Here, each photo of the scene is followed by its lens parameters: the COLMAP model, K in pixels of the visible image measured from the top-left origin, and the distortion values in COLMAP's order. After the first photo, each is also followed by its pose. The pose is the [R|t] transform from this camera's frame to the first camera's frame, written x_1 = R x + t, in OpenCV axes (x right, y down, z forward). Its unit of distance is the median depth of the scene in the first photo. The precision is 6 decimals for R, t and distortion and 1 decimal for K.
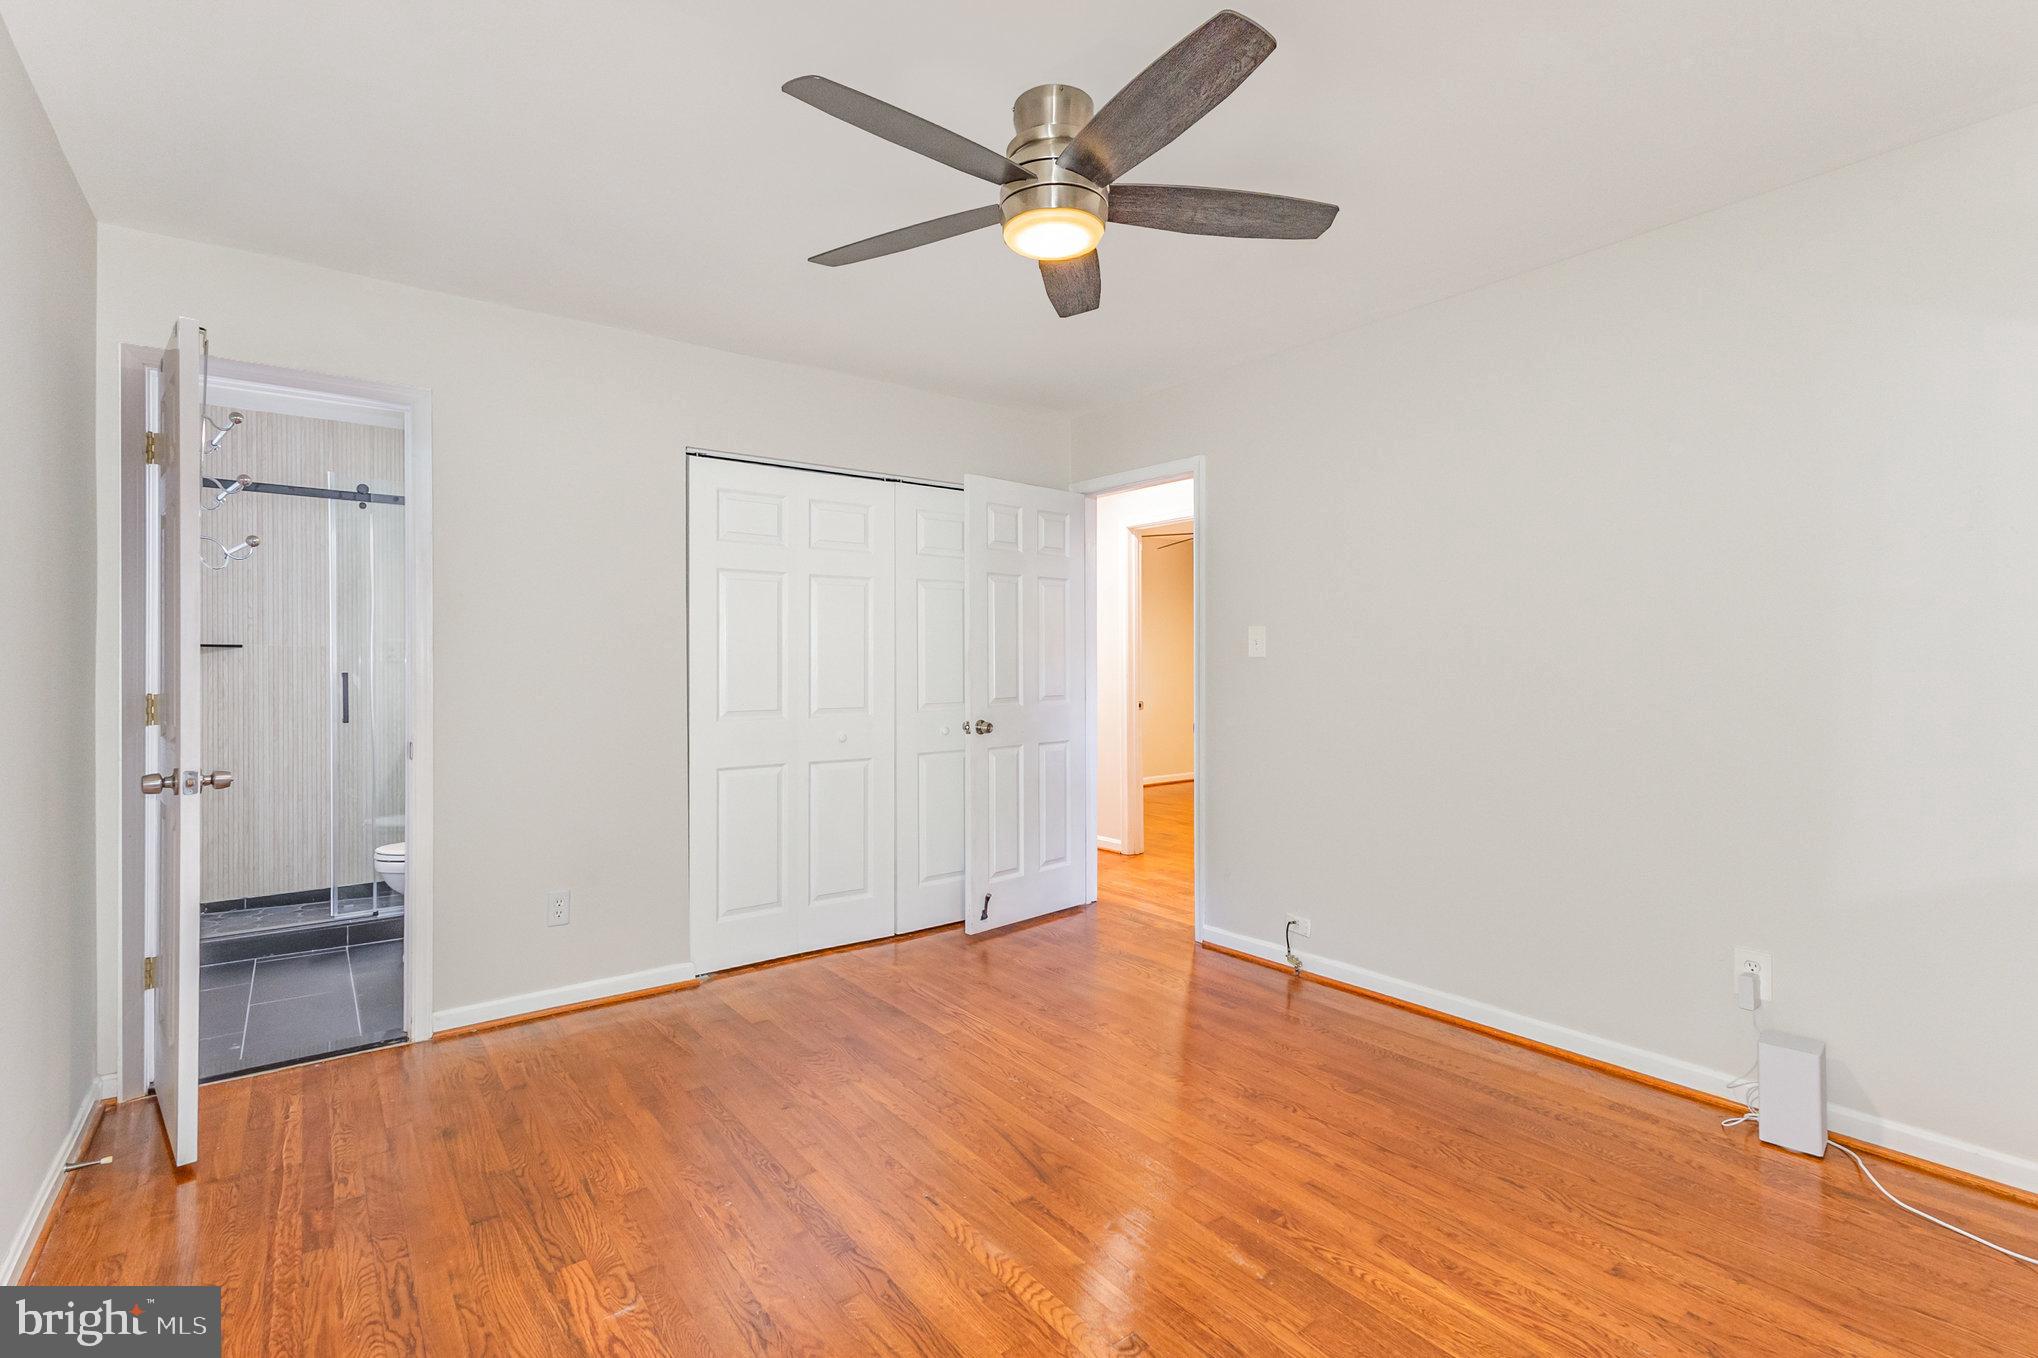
lens RADIAL K [[942.1, 0, 999.0], [0, 942.1, 667.2], [0, 0, 1]] dist [0.010998, 0.001903]
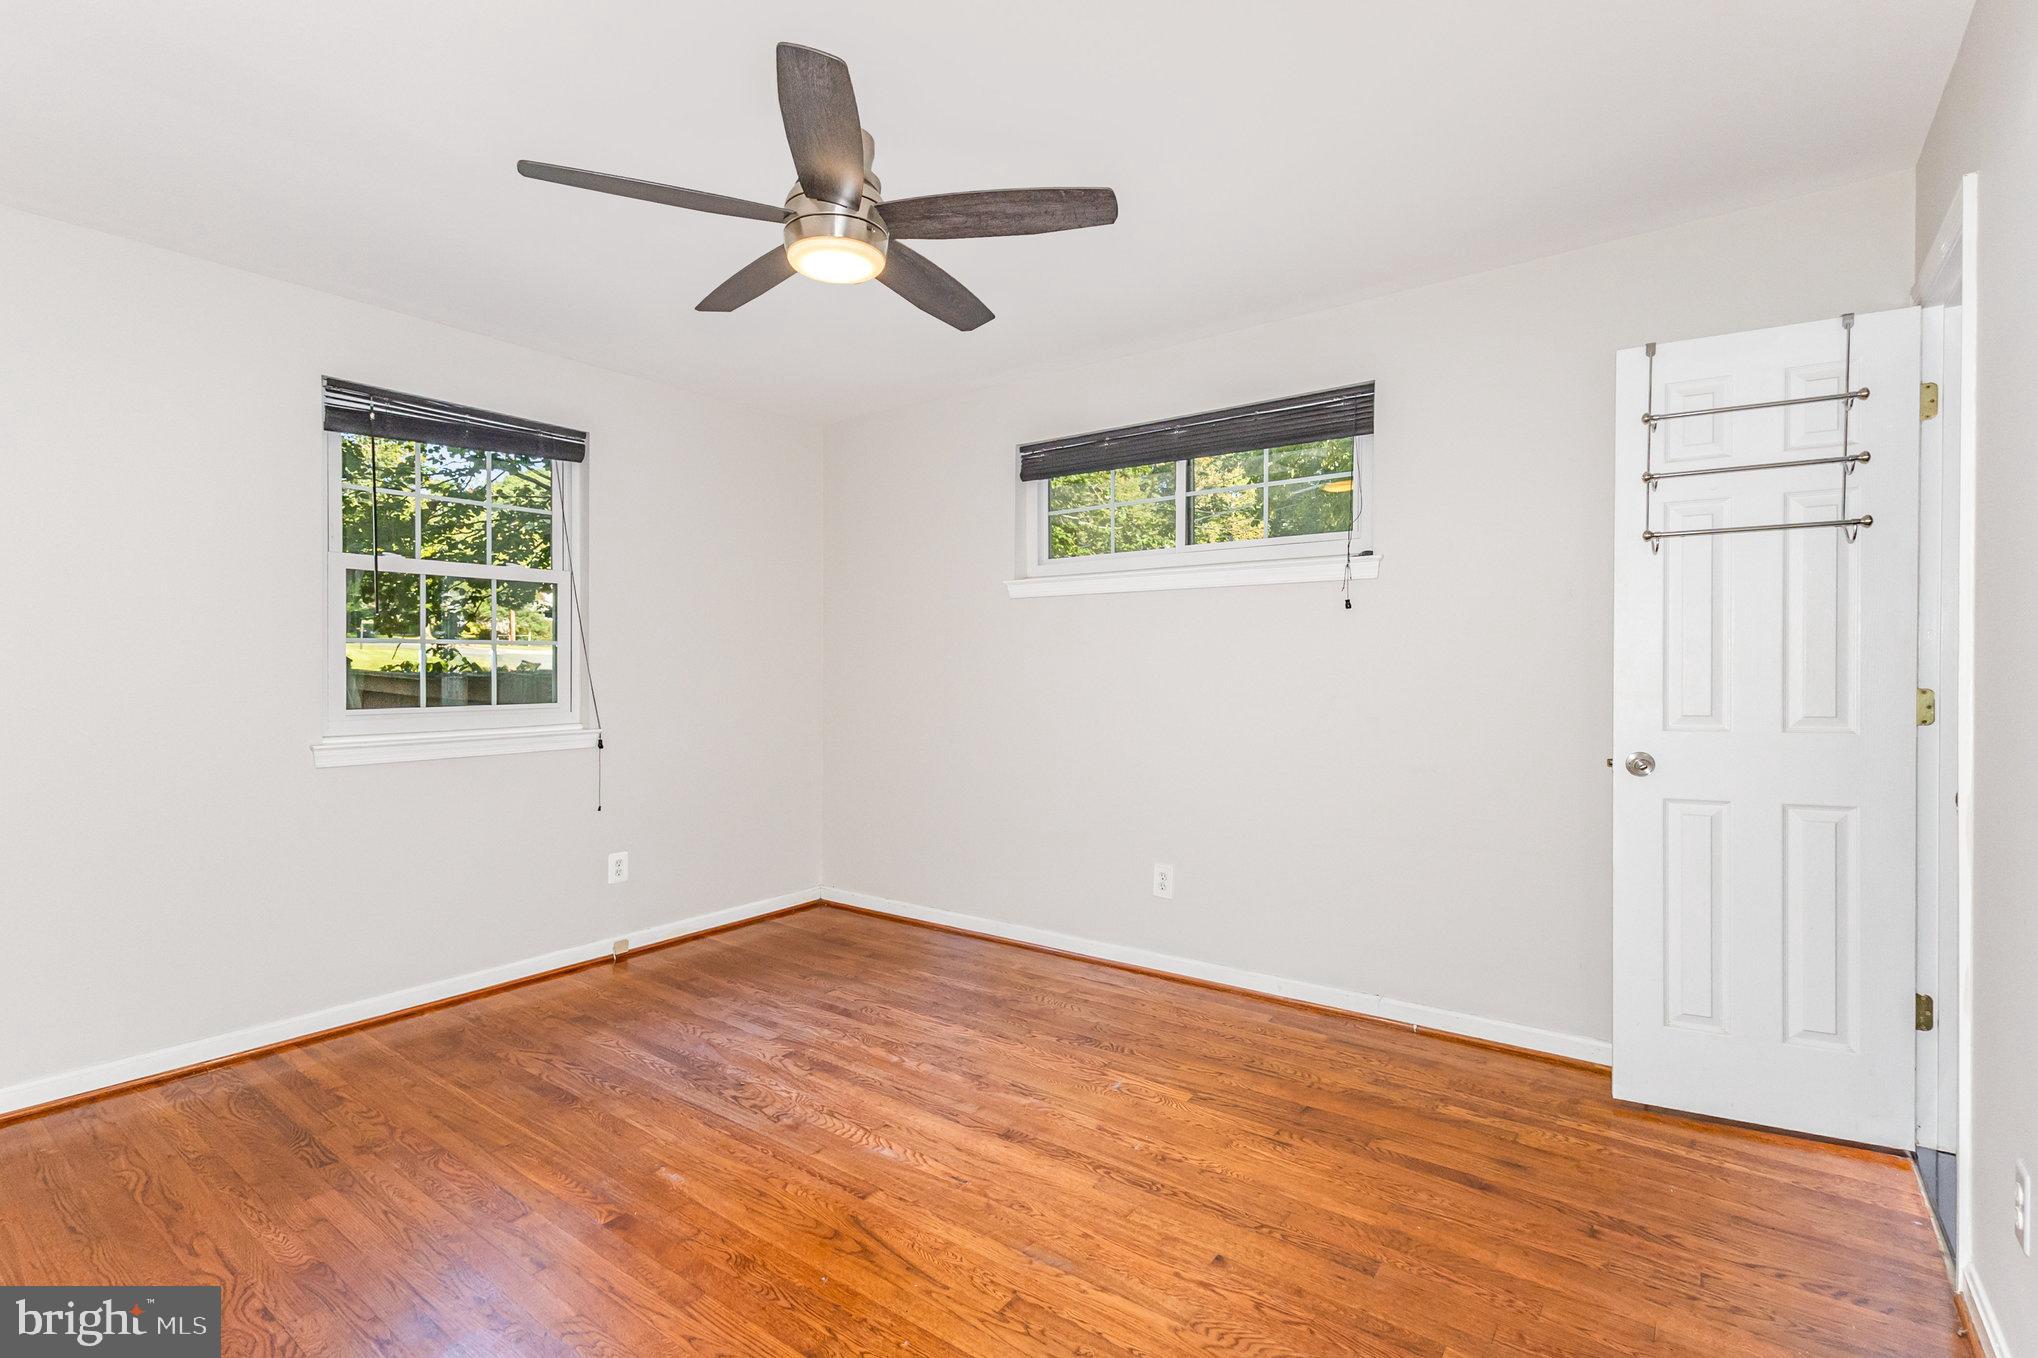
lens RADIAL K [[942.1, 0, 1018.6], [0, 942.1, 668.0], [0, 0, 1]] dist [0.010998, 0.001903]
pose [[-0.954934, 0.010887, -0.296619, 0.168163], [0.010421, 0.999941, 0.003152, -0.001111], [0.296636, -0.000081, -0.954991, 2.005011]]
